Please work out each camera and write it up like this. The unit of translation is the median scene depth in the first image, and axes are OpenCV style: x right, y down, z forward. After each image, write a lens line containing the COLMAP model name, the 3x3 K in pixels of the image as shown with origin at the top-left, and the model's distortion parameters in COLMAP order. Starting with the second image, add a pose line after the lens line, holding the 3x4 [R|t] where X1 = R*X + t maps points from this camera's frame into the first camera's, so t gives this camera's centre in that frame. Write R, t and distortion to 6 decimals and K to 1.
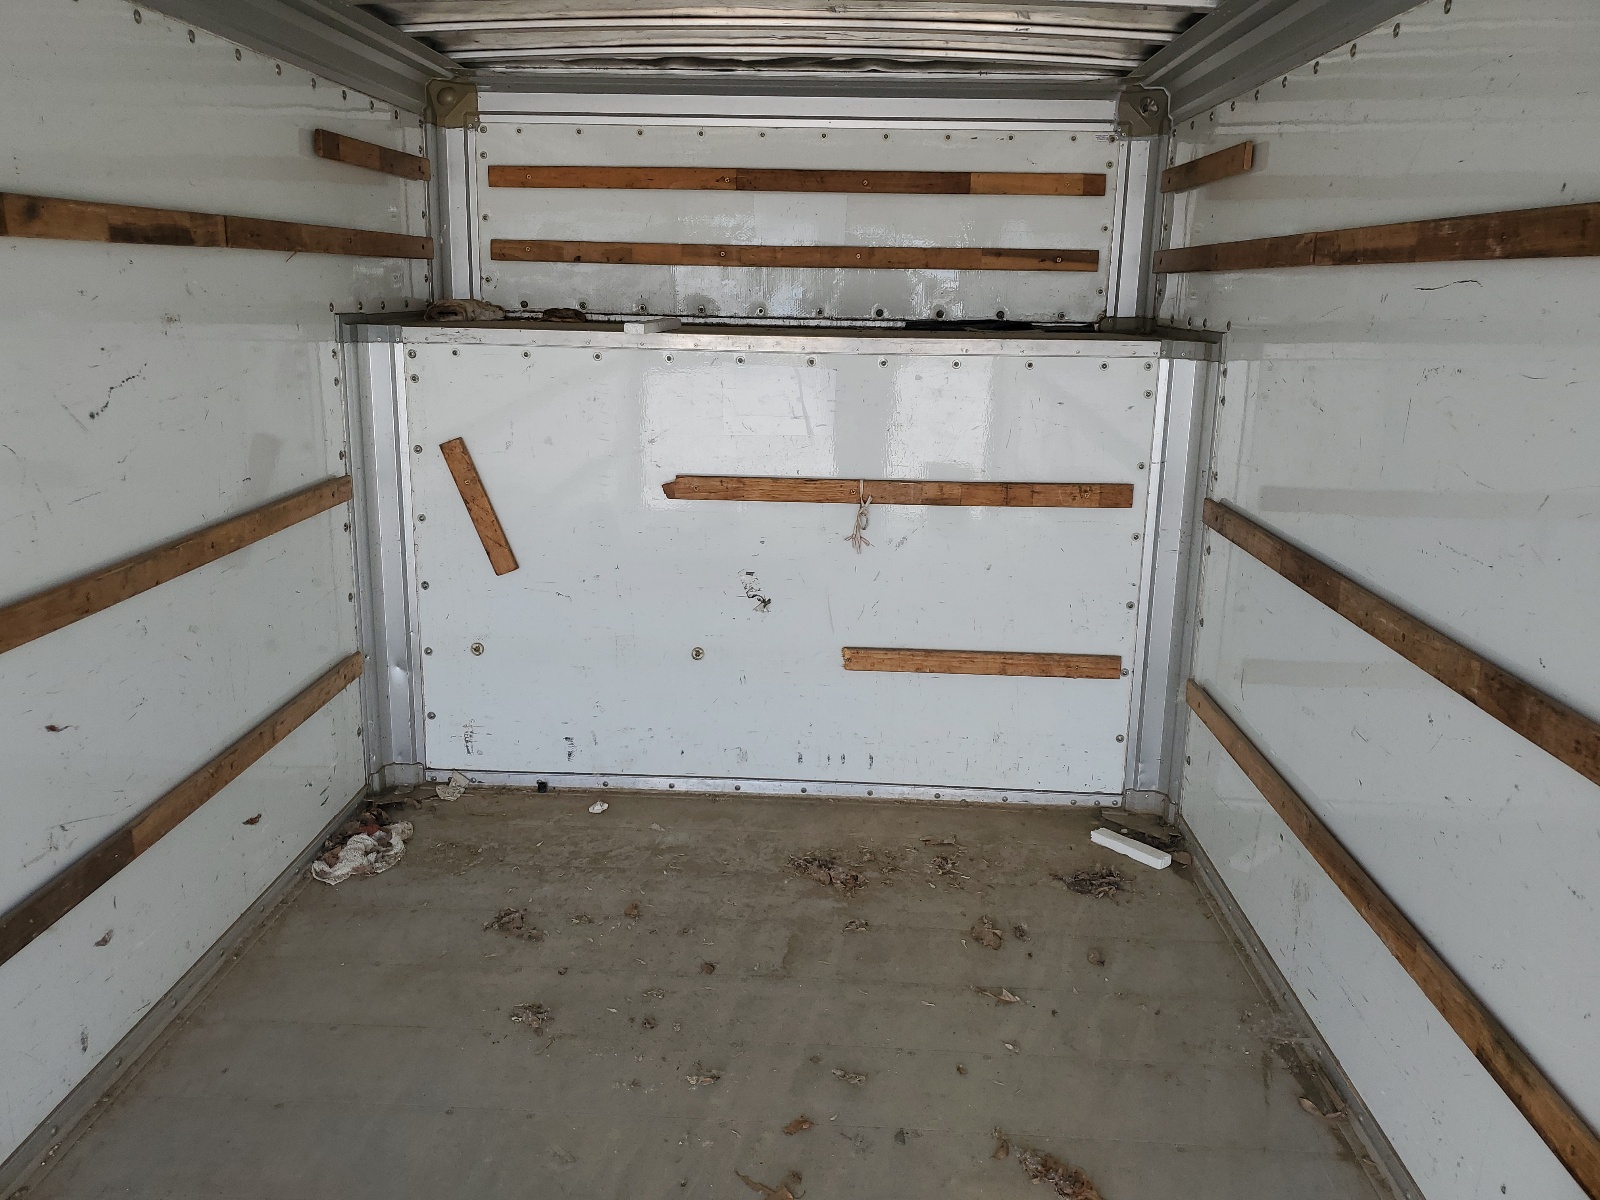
lens RADIAL K [[1208.2, 0, 792.3], [0, 1208.2, 599.2], [0, 0, 1]] dist [0.096330, -0.240544]
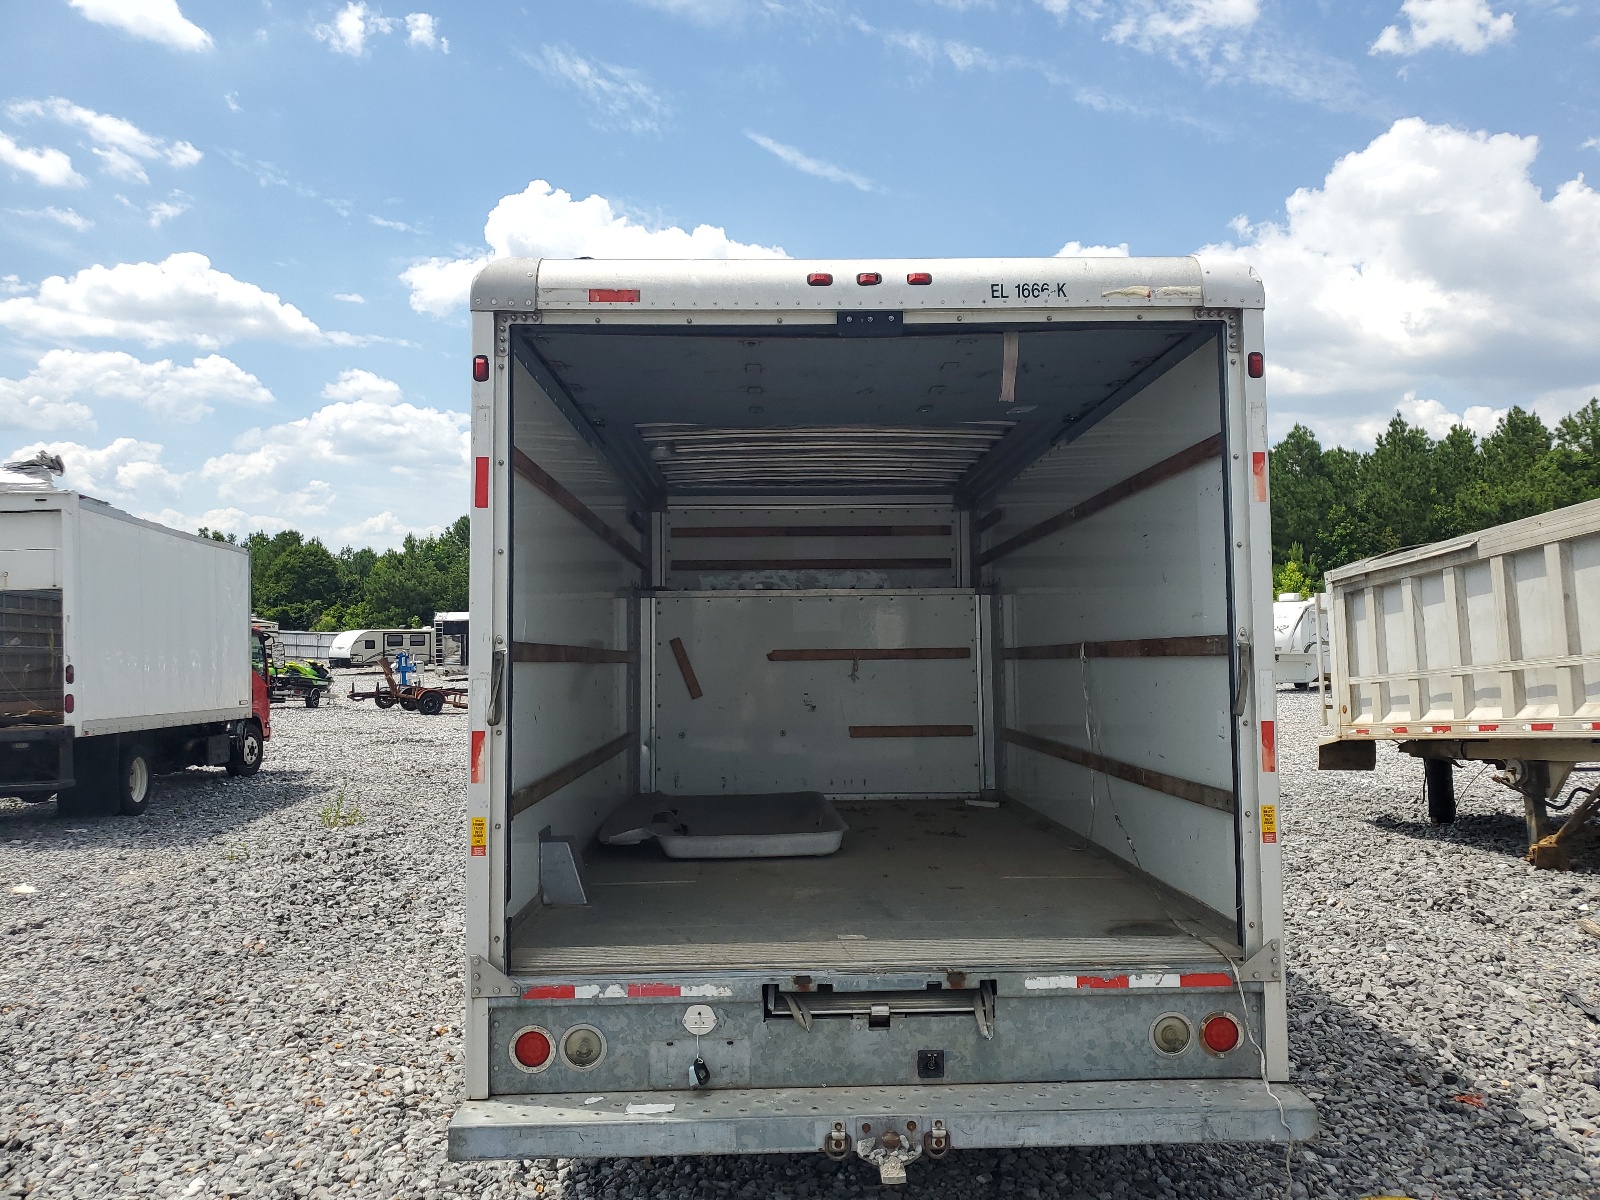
lens RADIAL K [[1208.2, 0, 792.3], [0, 1208.2, 599.2], [0, 0, 1]] dist [0.096330, -0.240544]
pose [[0.997392, -0.027164, 0.066864, -0.199285], [0.045096, 0.957900, -0.283539, 0.429909], [-0.056347, 0.285815, 0.956627, -1.157633]]
